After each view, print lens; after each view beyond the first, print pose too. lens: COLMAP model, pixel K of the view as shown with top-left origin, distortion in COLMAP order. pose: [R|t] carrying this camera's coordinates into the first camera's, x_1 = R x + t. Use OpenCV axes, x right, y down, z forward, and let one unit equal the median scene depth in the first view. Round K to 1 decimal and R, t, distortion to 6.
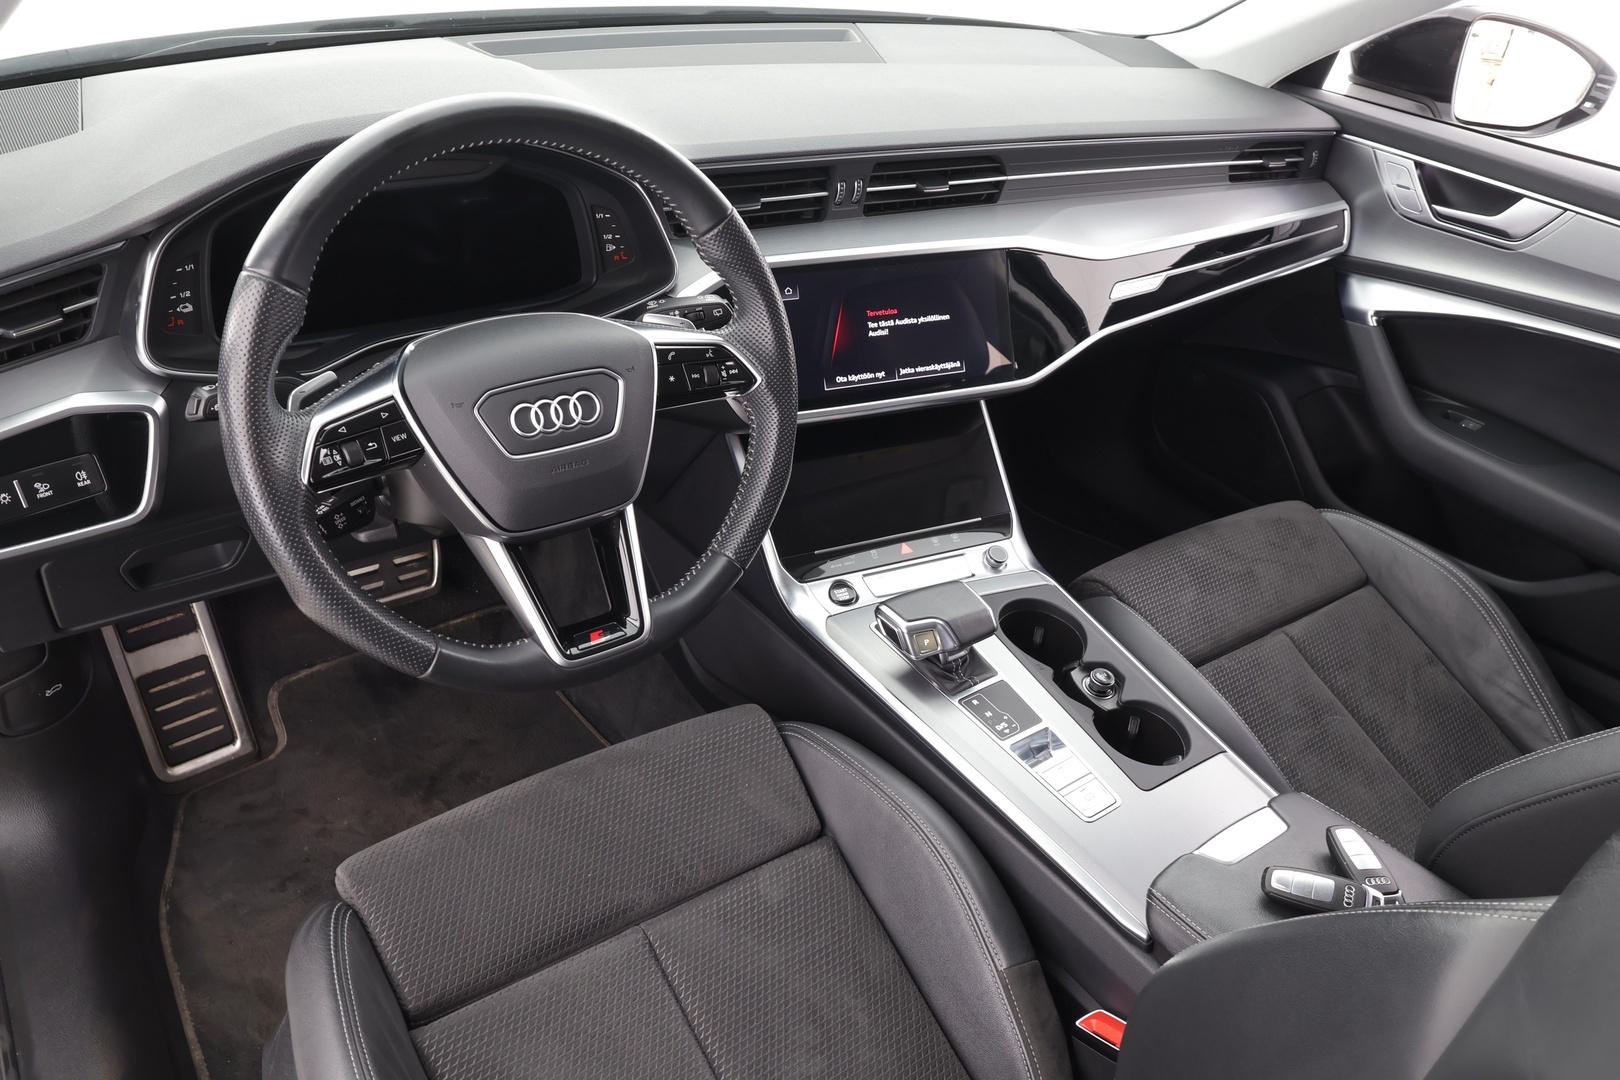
lens RADIAL K [[1140.7, 0, 808.6], [0, 1140.7, 549.7], [0, 0, 1]] dist [0.011598, -0.003543]
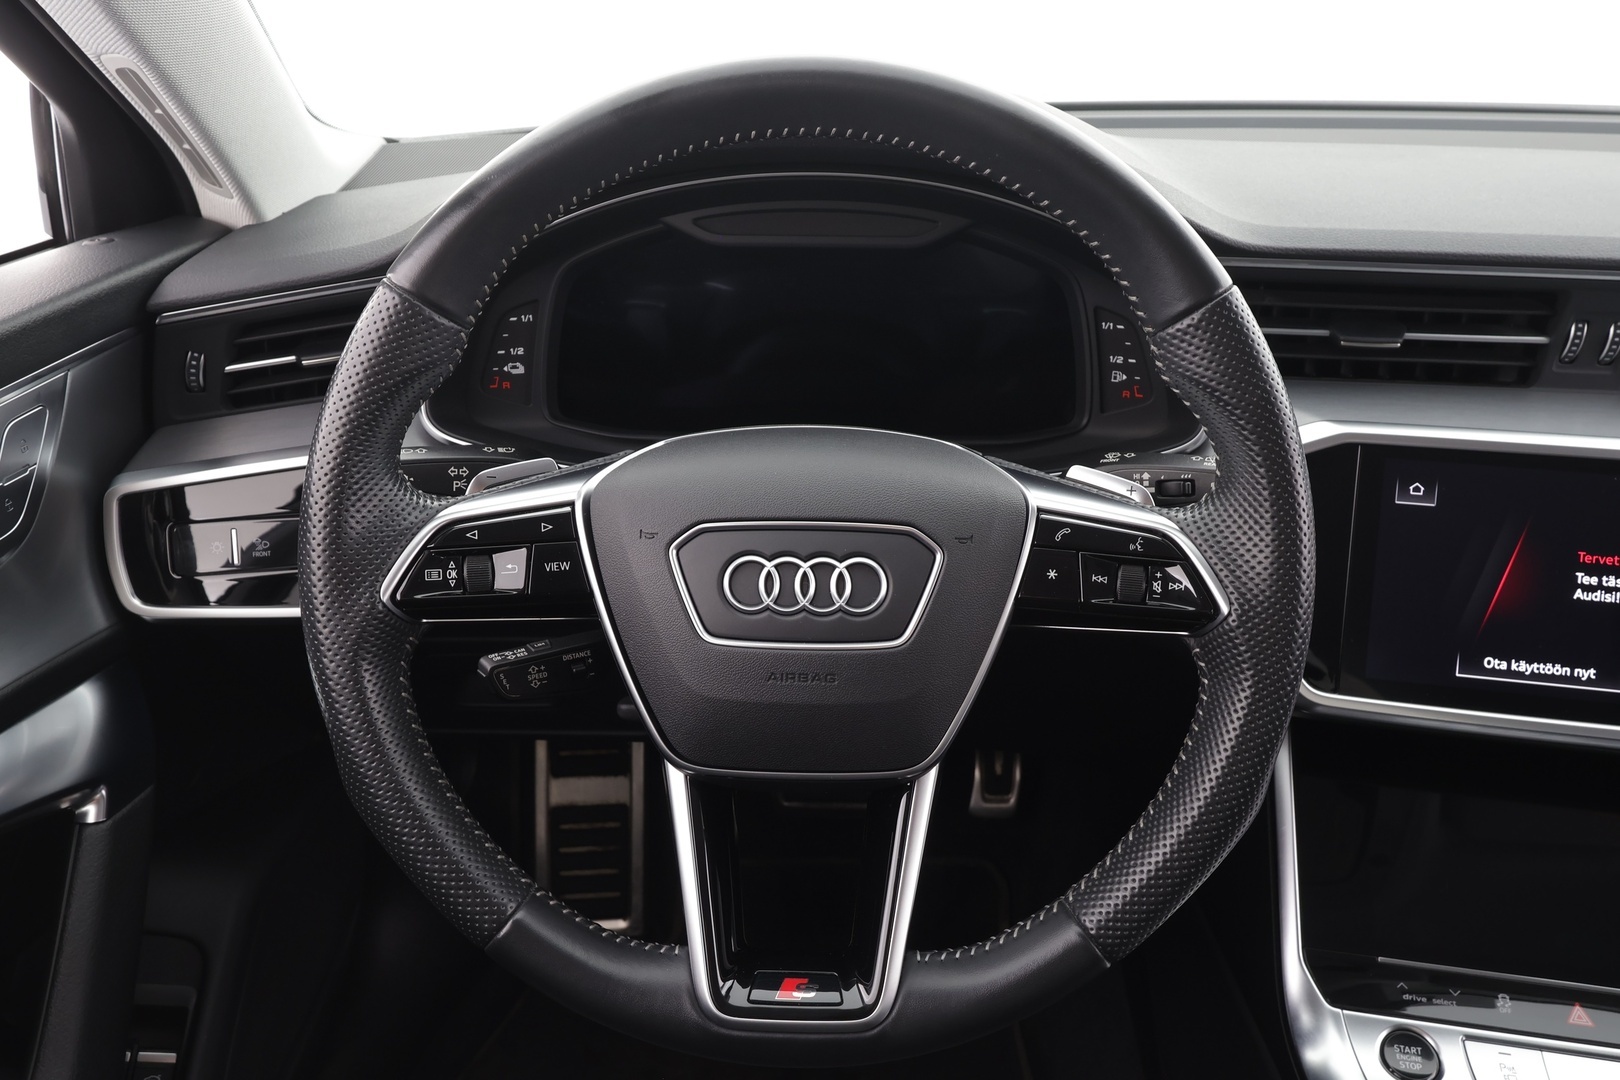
lens RADIAL K [[1254.5, 0, 805.2], [0, 1254.5, 539.8], [0, 0, 1]] dist [-0.002401, 0.001880]
pose [[0.798967, 0.179335, -0.574013, 0.097122], [-0.283904, 0.953920, -0.097139, -0.054555], [0.530142, 0.240575, 0.813064, 0.328997]]
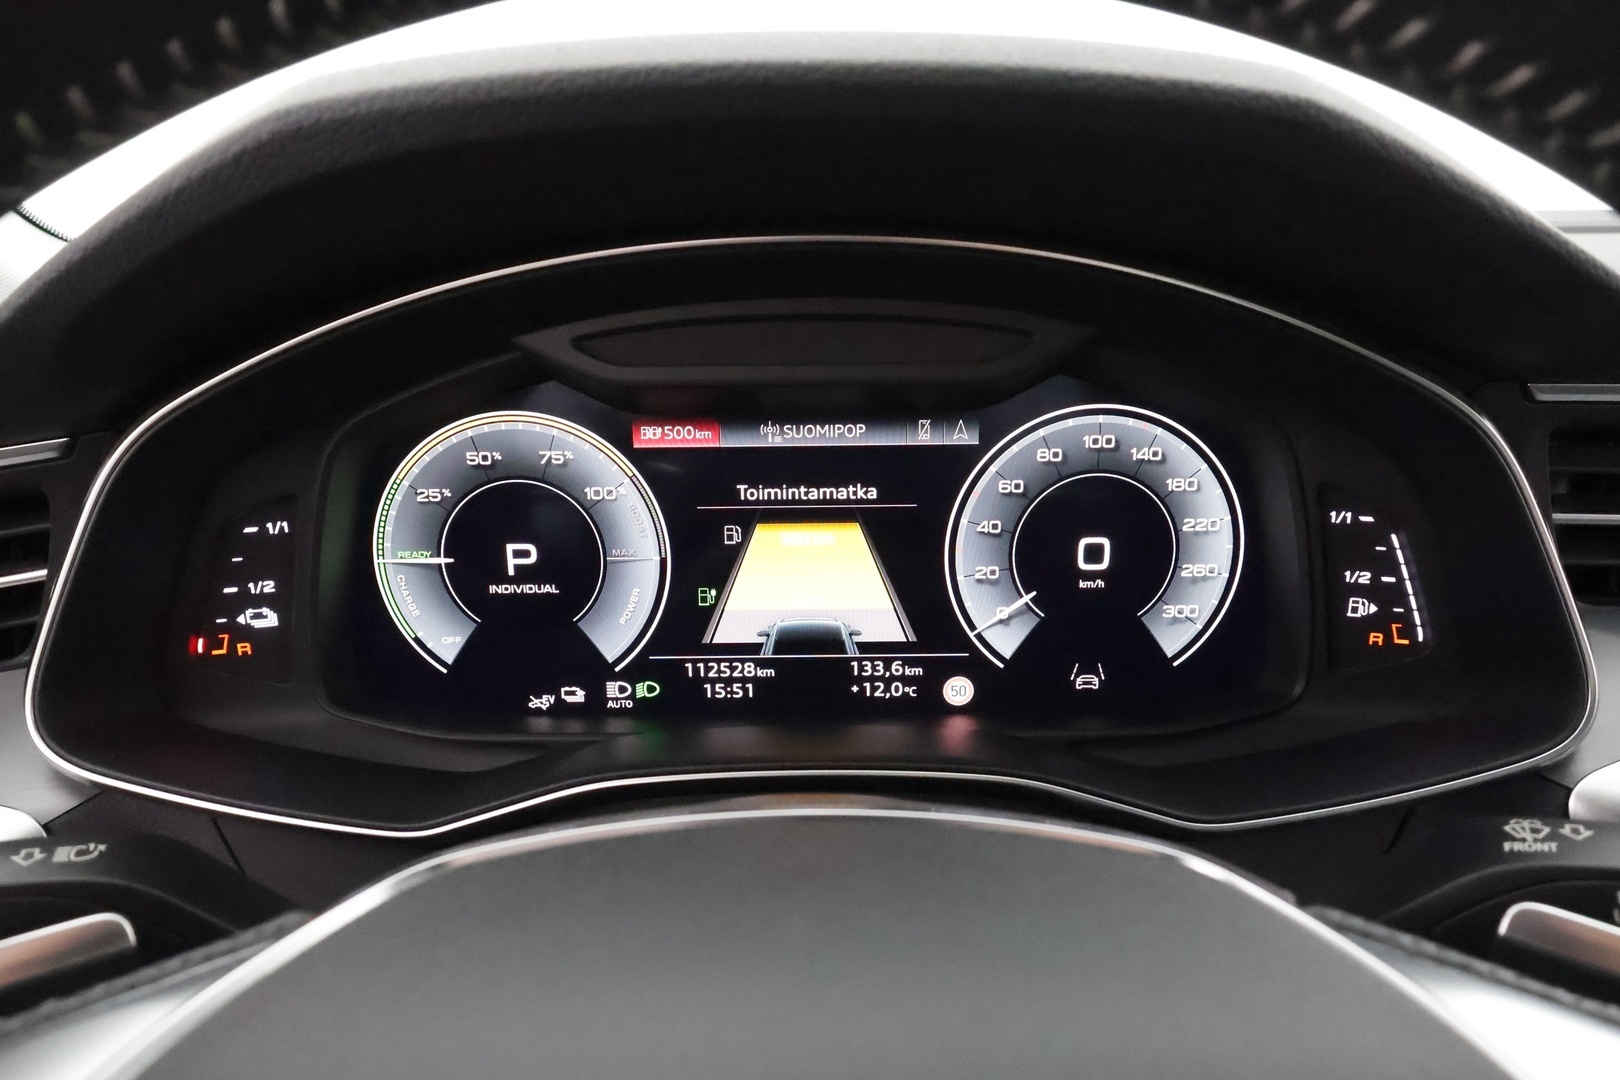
lens RADIAL K [[1105.4, 0, 819.7], [0, 1105.4, 538.4], [0, 0, 1]] dist [0.010801, -0.000742]
pose [[0.811927, 0.084076, -0.577673, -0.104112], [-0.258343, 0.939145, -0.226419, -0.150692], [0.523482, 0.333074, 0.784238, 0.585684]]
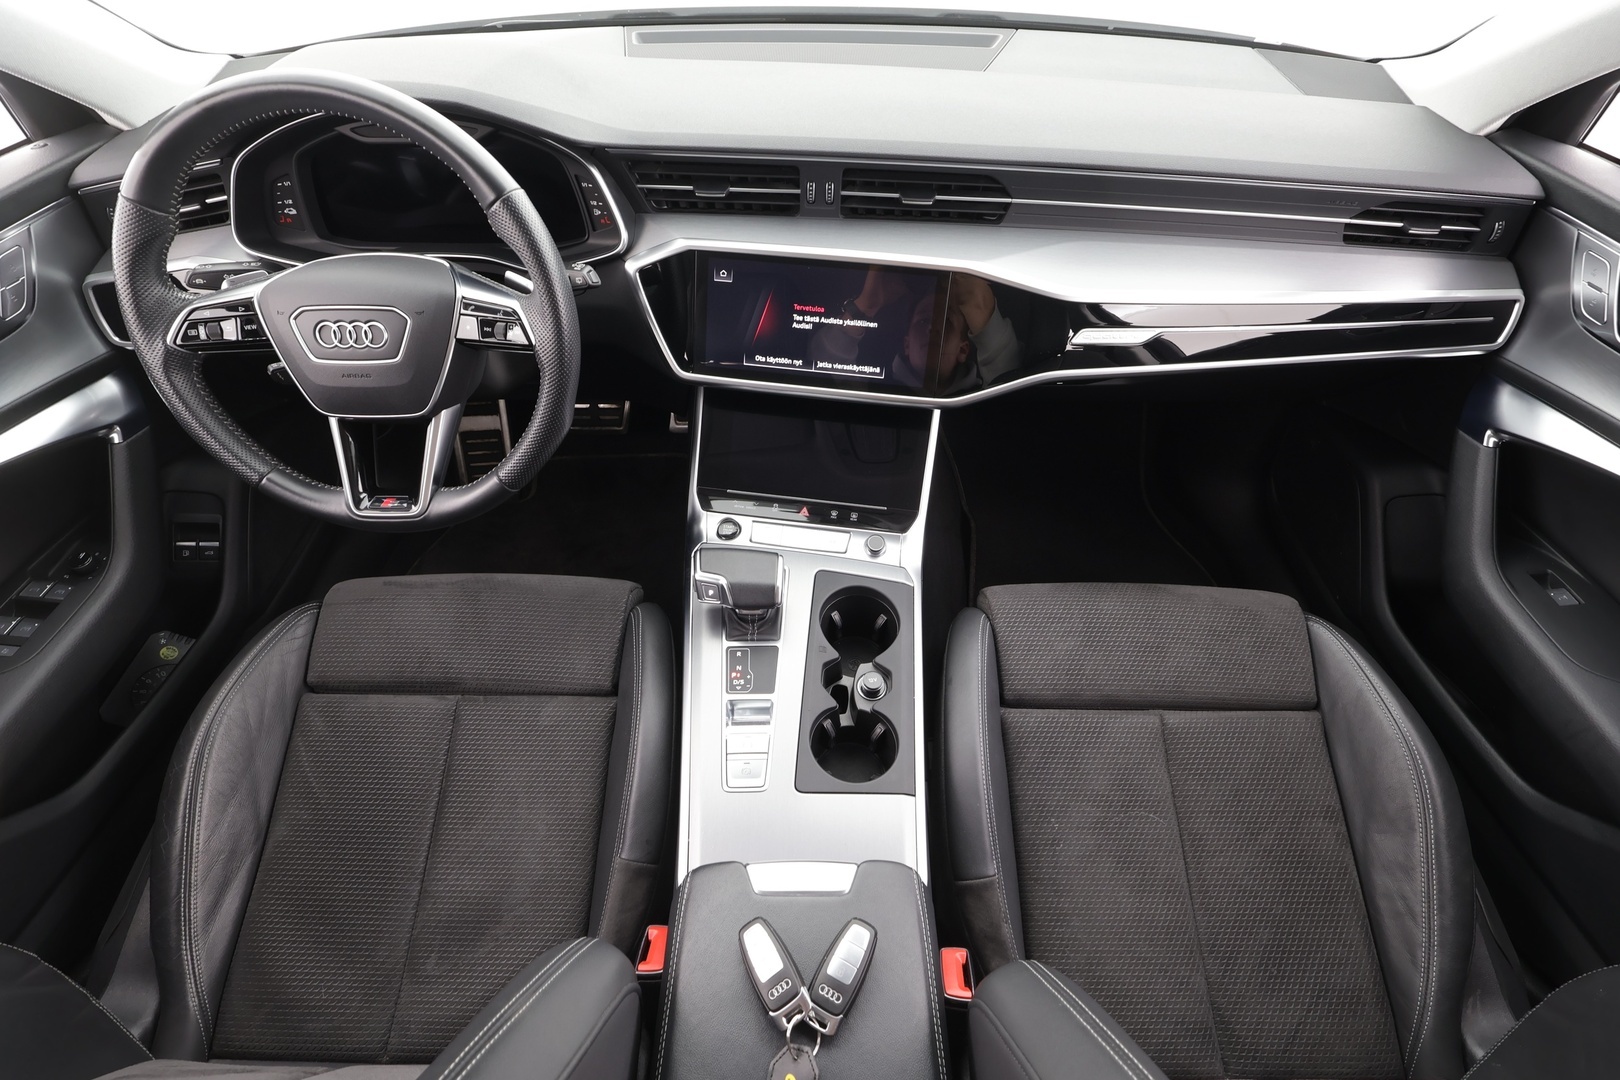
lens RADIAL K [[743.4, 0, 800.8], [0, 743.4, 542.8], [0, 0, 1]] dist [-0.002295, 0.000810]
pose [[0.815860, 0.355675, -0.455925, 0.476186], [-0.268903, 0.931382, 0.245395, -0.170245], [0.511921, -0.077608, 0.855519, 0.349165]]
